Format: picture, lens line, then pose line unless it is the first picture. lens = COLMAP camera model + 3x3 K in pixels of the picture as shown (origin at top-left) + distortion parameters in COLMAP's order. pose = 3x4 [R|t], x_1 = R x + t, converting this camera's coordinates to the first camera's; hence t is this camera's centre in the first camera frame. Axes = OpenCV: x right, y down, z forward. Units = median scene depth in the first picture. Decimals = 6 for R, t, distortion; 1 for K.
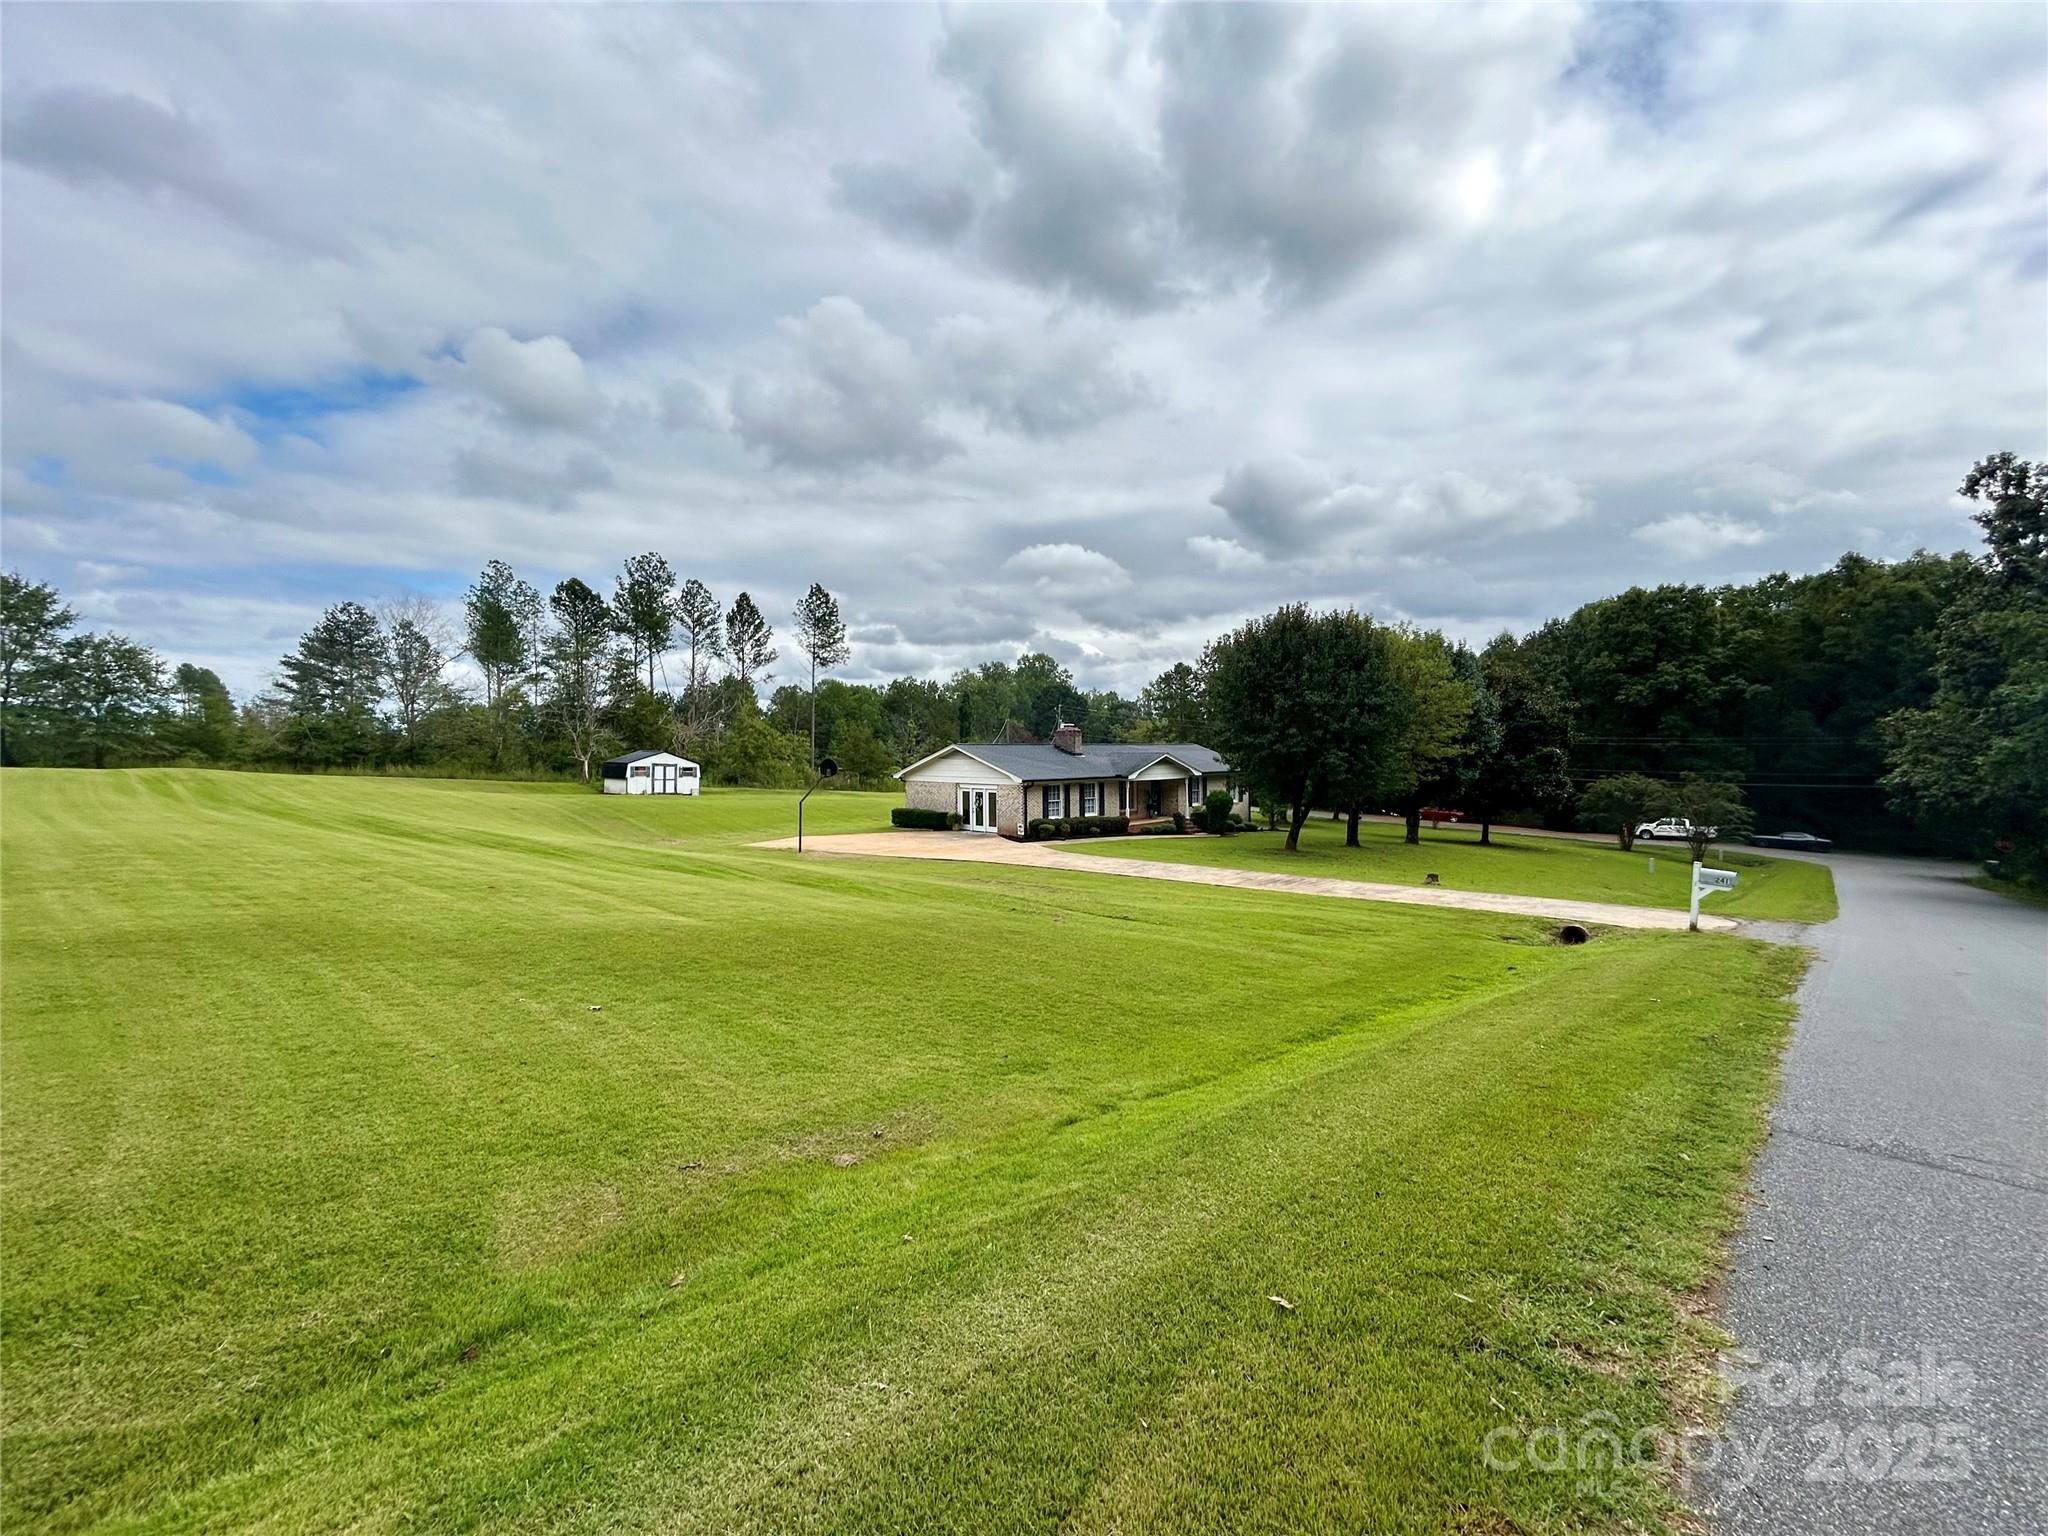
lens RADIAL K [[828.2, 0, 1024.0], [0, 828.2, 768.0], [0, 0, 1]] dist [-0.000533, 0.000044]
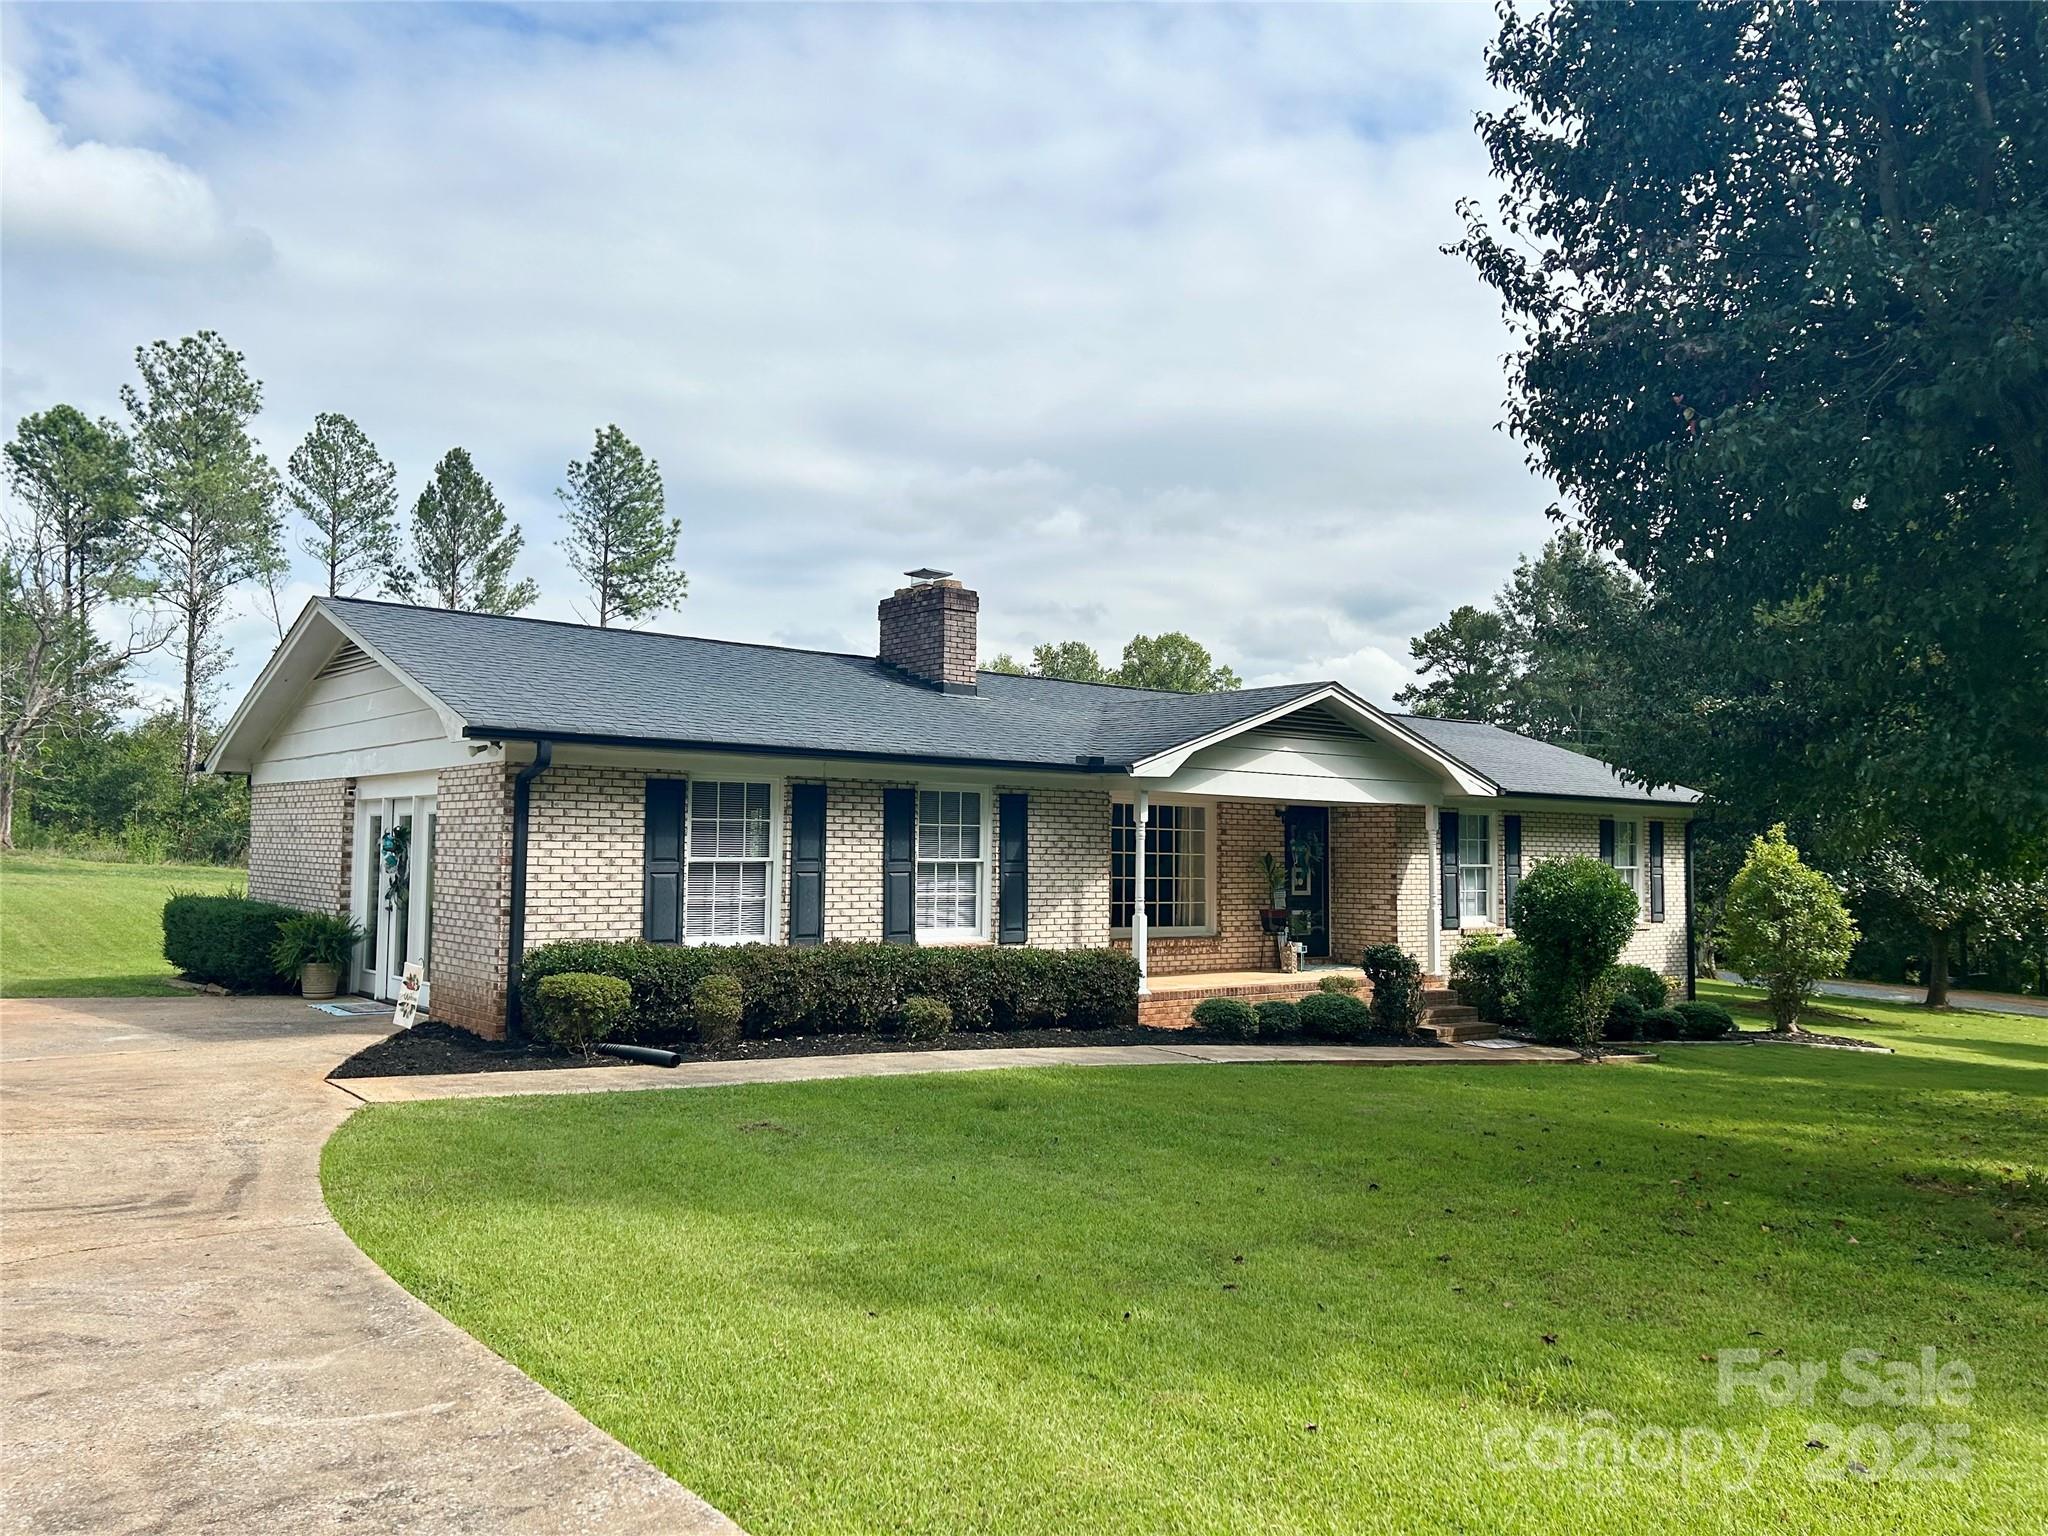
lens RADIAL K [[1520.8, 0, 1024.0], [0, 1520.8, 768.0], [0, 0, 1]] dist [0.003686, 0.000737]
pose [[0.993791, 0.013502, -0.110445, 0.058116], [-0.022474, 0.996509, -0.080398, 0.017980], [0.108974, 0.082381, 0.990625, 0.250944]]
